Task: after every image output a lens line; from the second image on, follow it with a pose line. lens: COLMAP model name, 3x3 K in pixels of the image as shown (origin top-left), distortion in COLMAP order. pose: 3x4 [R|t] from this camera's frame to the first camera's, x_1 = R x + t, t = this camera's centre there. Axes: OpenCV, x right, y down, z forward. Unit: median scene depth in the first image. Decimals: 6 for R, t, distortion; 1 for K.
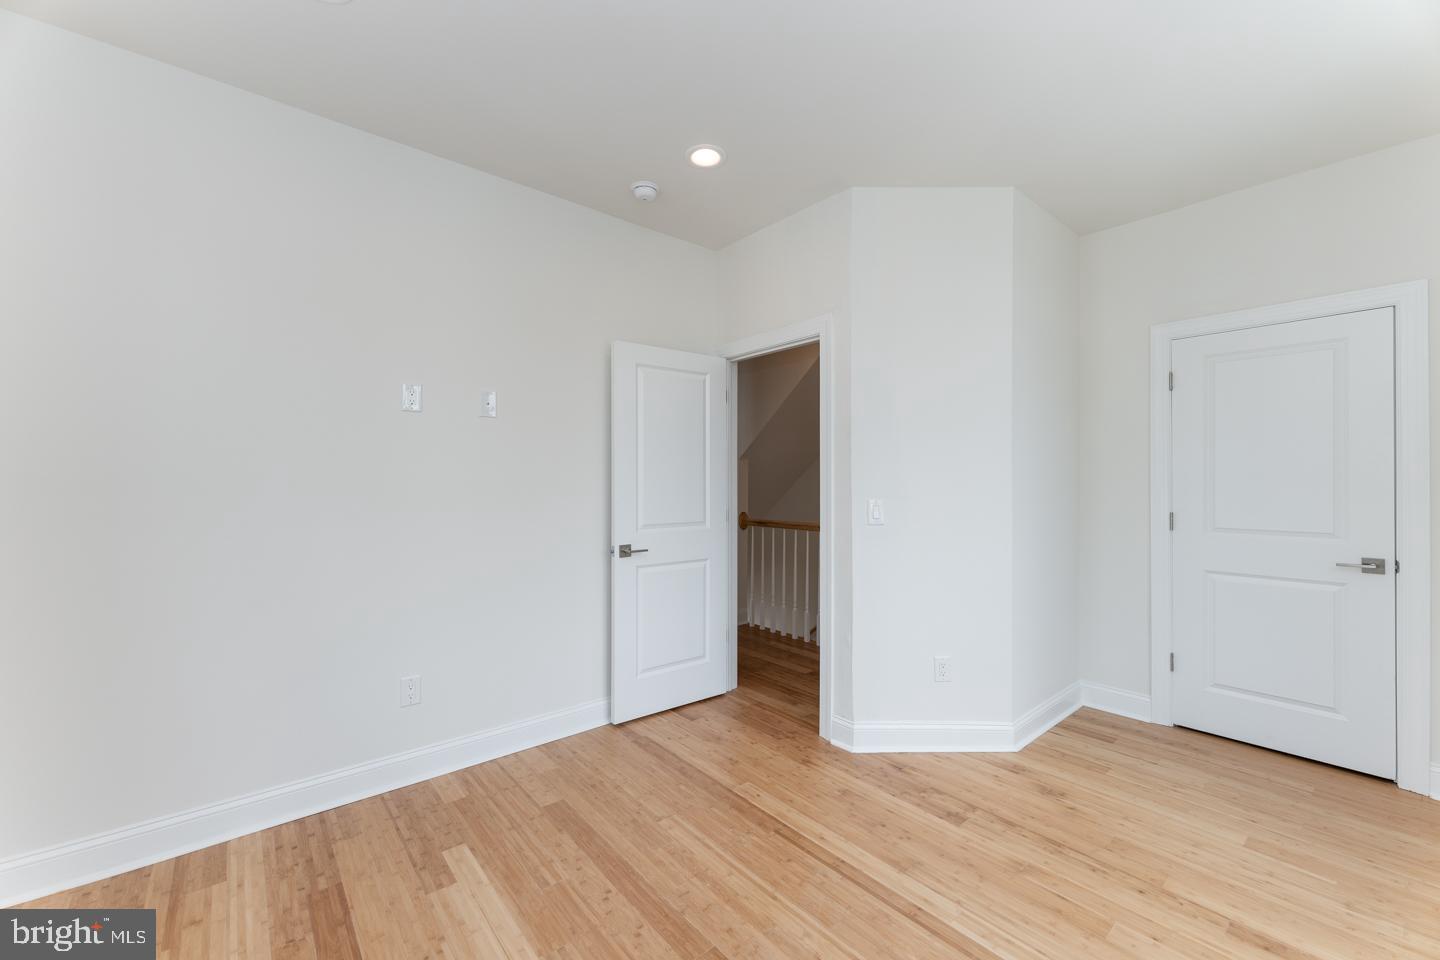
lens RADIAL K [[574.3, 0, 714.6], [0, 574.3, 475.7], [0, 0, 1]] dist [0.001367, -0.000203]
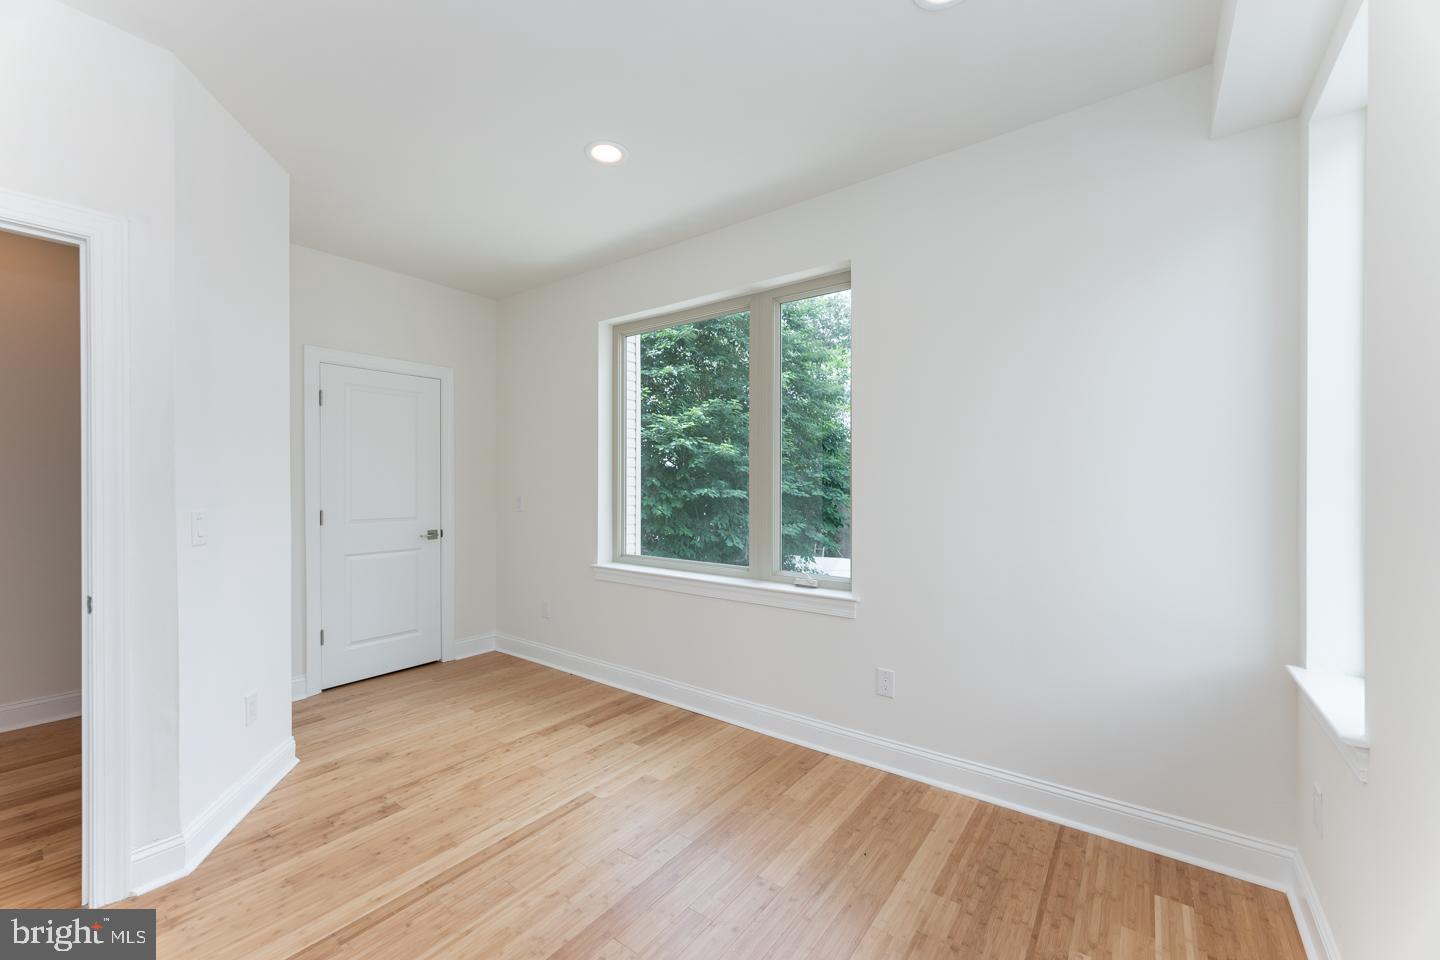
lens RADIAL K [[576.9, 0, 713.9], [0, 576.9, 479.3], [0, 0, 1]] dist [0.000601, -0.000262]
pose [[-0.228257, 0.003981, 0.973593, -0.707825], [-0.010056, 0.999929, -0.006446, 0.001413], [-0.973549, -0.011262, -0.228200, 0.654519]]
